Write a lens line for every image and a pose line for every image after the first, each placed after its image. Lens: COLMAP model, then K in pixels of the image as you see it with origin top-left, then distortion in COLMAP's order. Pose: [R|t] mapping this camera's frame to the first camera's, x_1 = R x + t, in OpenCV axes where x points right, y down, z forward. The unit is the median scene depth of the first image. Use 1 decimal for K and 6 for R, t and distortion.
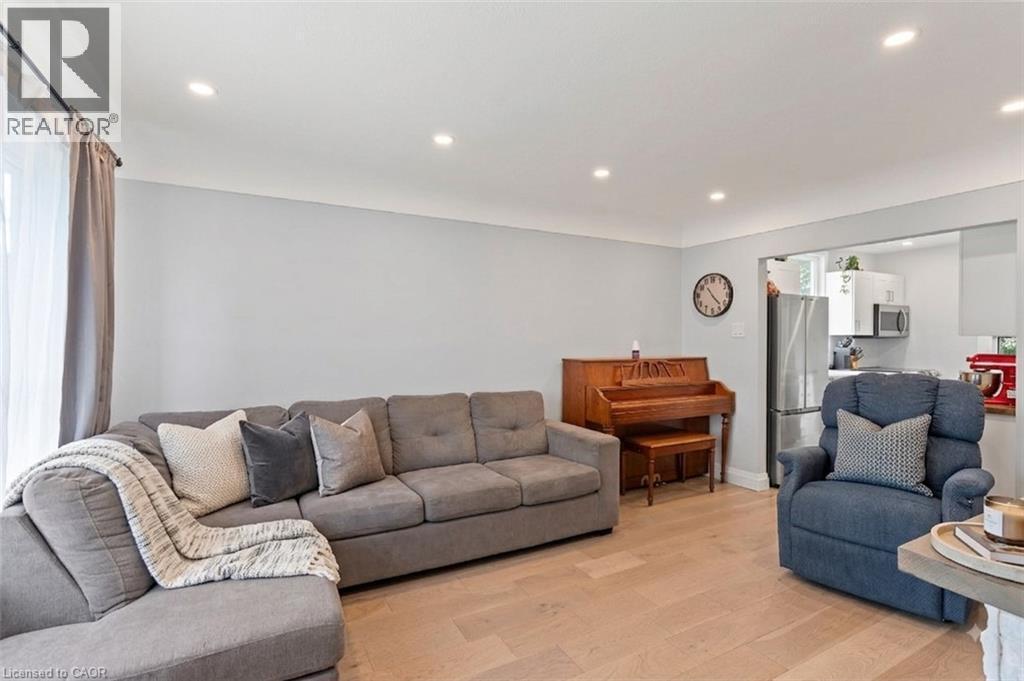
lens RADIAL K [[513.9, 0, 512.0], [0, 513.9, 340.5], [0, 0, 1]] dist [-0.000106, -0.000185]
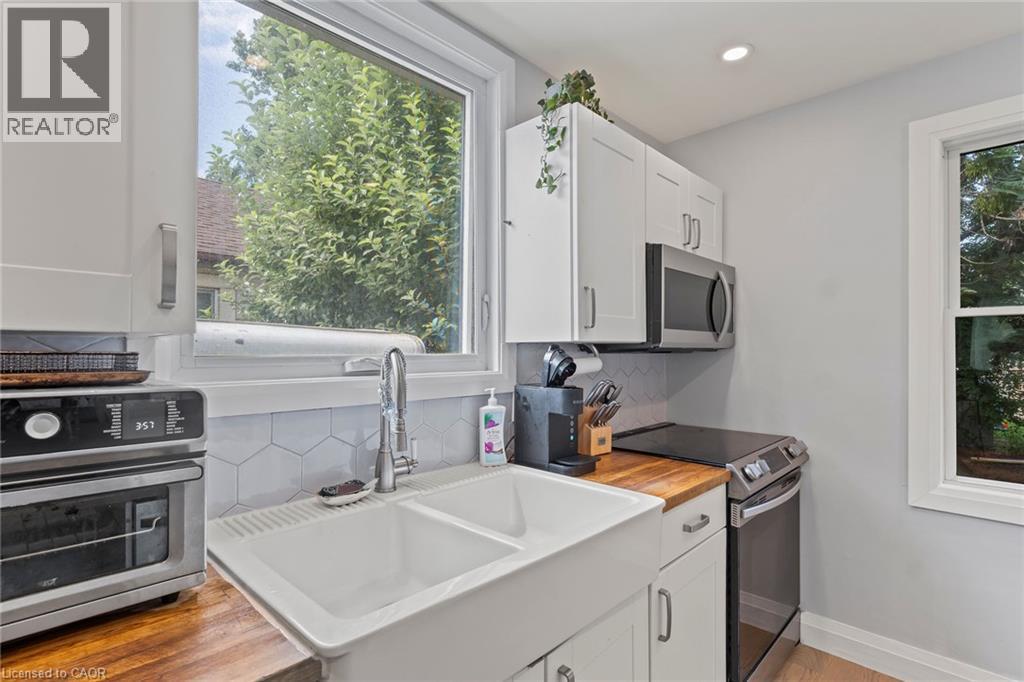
lens RADIAL K [[501.1, 0, 514.2], [0, 501.1, 345.2], [0, 0, 1]] dist [0.004576, 0.000300]
pose [[0.959501, 0.002064, 0.281698, 0.541356], [-0.000163, 0.999977, -0.006770, -0.006956], [-0.281706, 0.006450, 0.959479, 0.730889]]
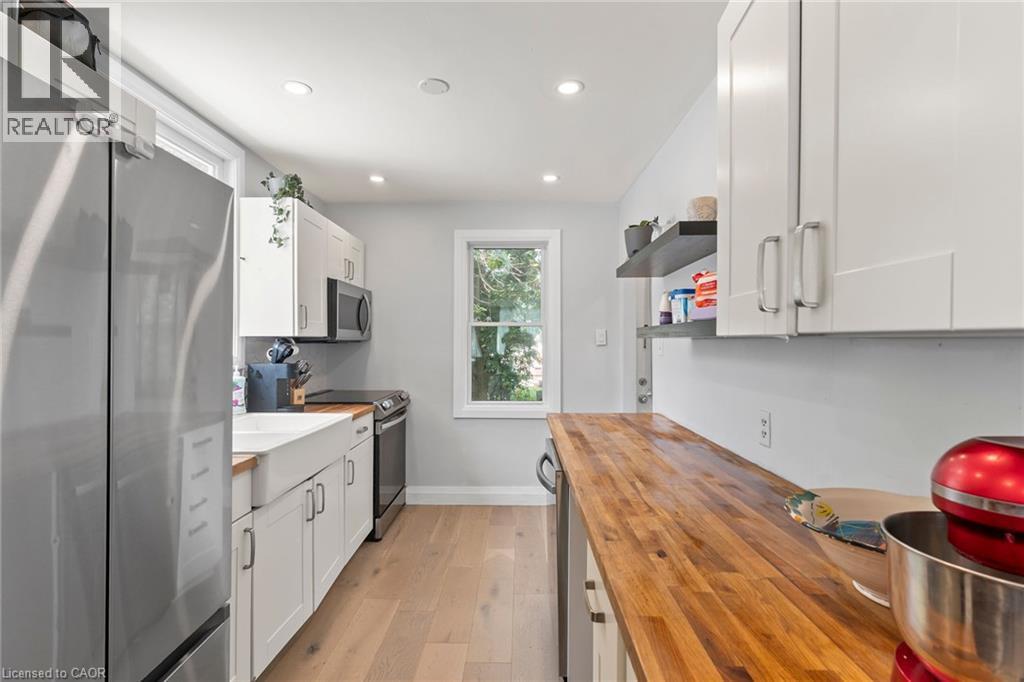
lens RADIAL K [[501.1, 0, 514.2], [0, 501.1, 345.2], [0, 0, 1]] dist [0.004576, 0.000300]
pose [[0.508851, -0.004802, 0.860841, 0.358079], [-0.003326, 0.999966, 0.007545, -0.006703], [-0.860848, -0.006703, 0.508818, 0.573642]]
